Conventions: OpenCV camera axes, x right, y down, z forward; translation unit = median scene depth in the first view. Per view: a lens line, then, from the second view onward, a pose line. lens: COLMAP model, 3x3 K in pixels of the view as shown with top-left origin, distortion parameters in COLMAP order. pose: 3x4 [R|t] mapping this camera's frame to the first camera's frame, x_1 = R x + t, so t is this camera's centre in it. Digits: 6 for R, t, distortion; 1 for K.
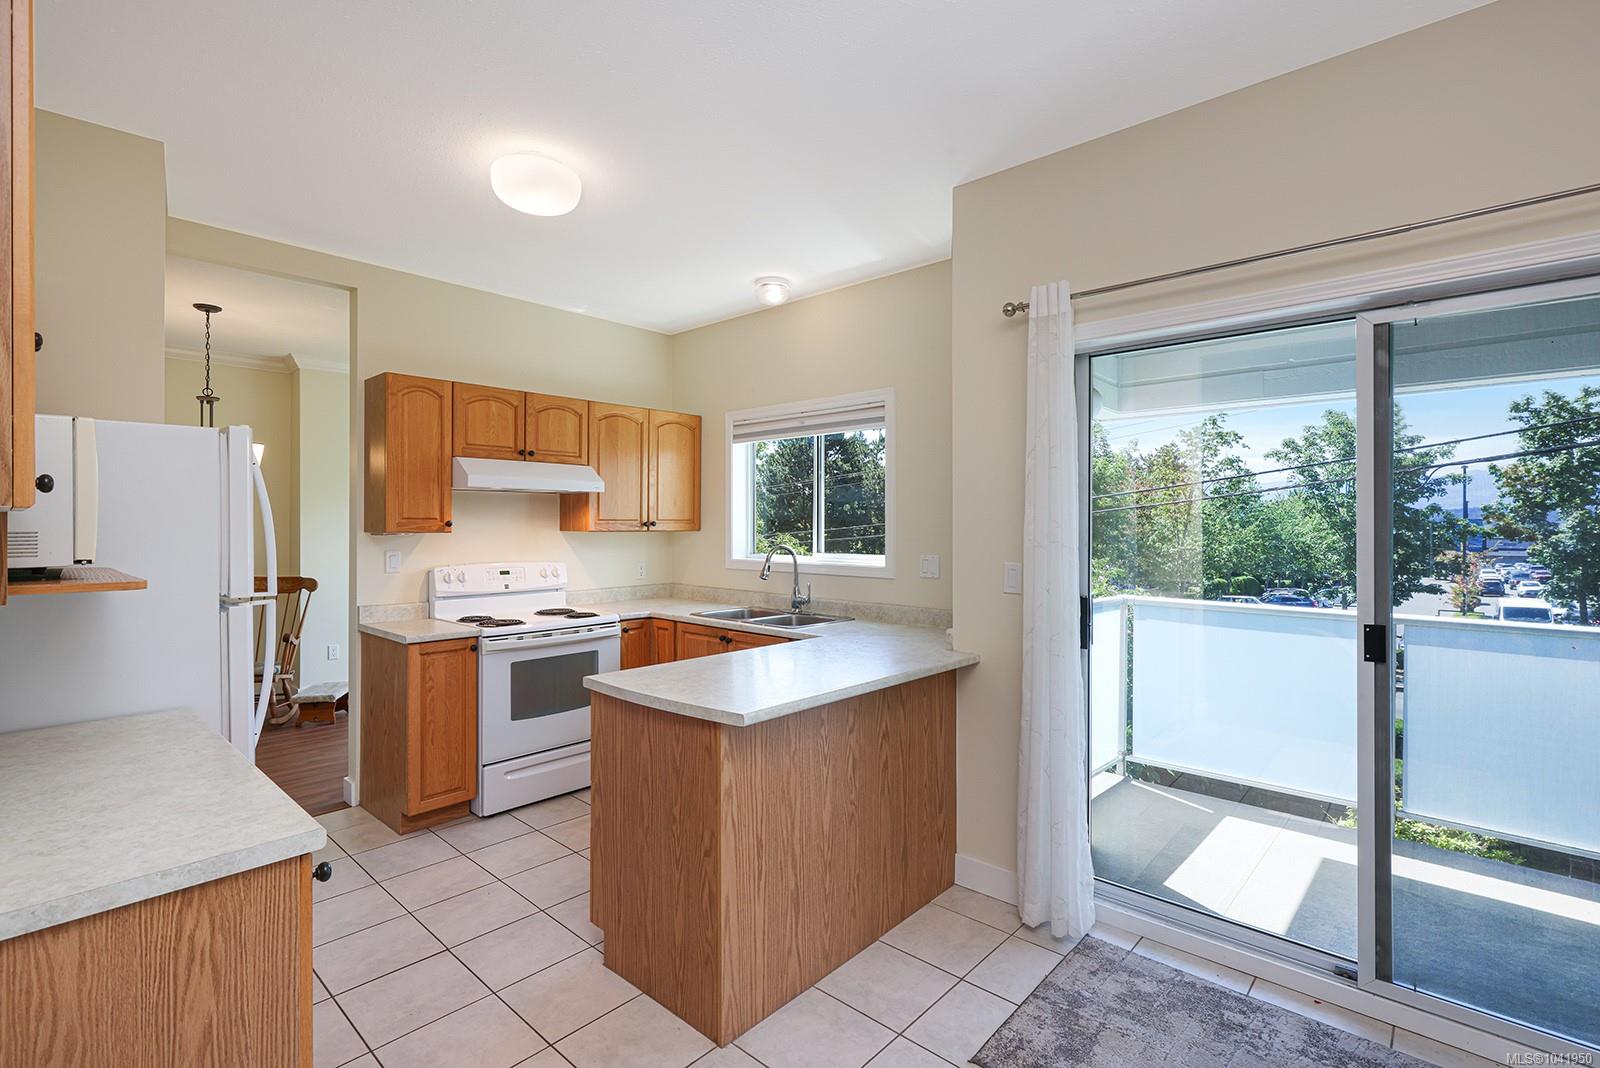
lens RADIAL K [[736.9, 0, 812.8], [0, 736.9, 527.0], [0, 0, 1]] dist [0.003540, -0.000117]
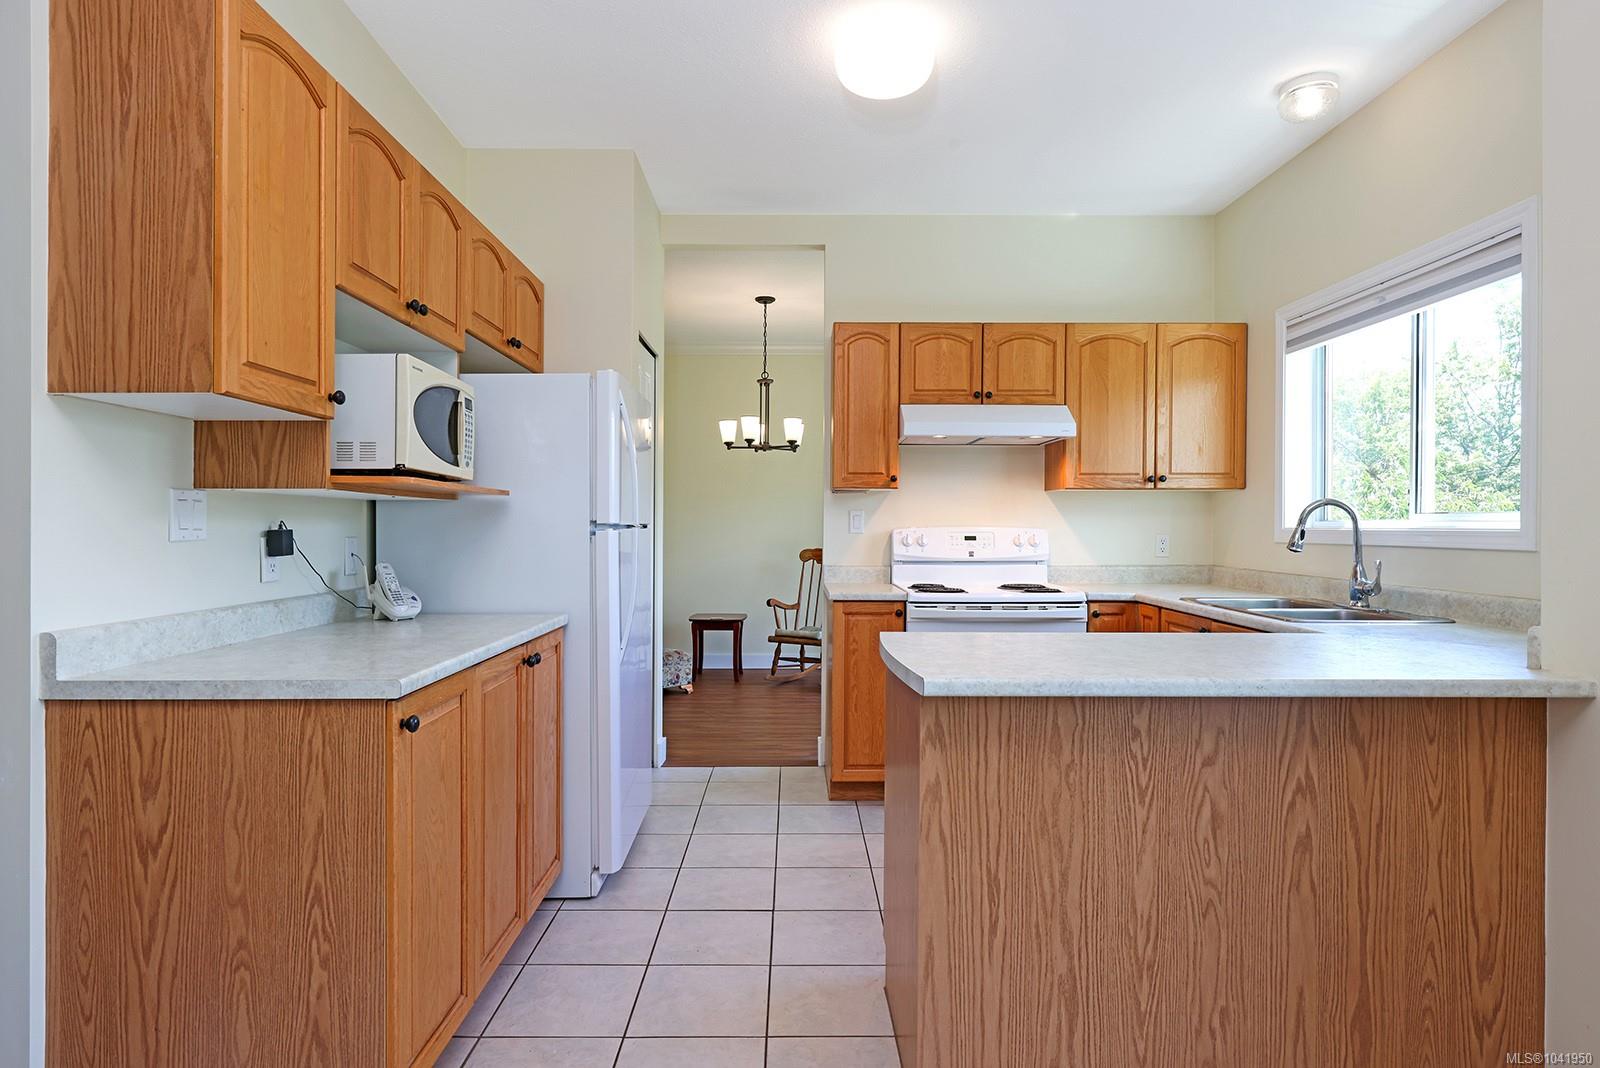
lens RADIAL K [[875.8, 0, 800.3], [0, 875.8, 531.2], [0, 0, 1]] dist [-0.000282, -0.000535]
pose [[0.673036, 0.003443, -0.739602, 0.227900], [-0.002845, 0.999994, 0.002066, 0.057906], [0.739604, 0.000713, 0.673041, 0.181001]]
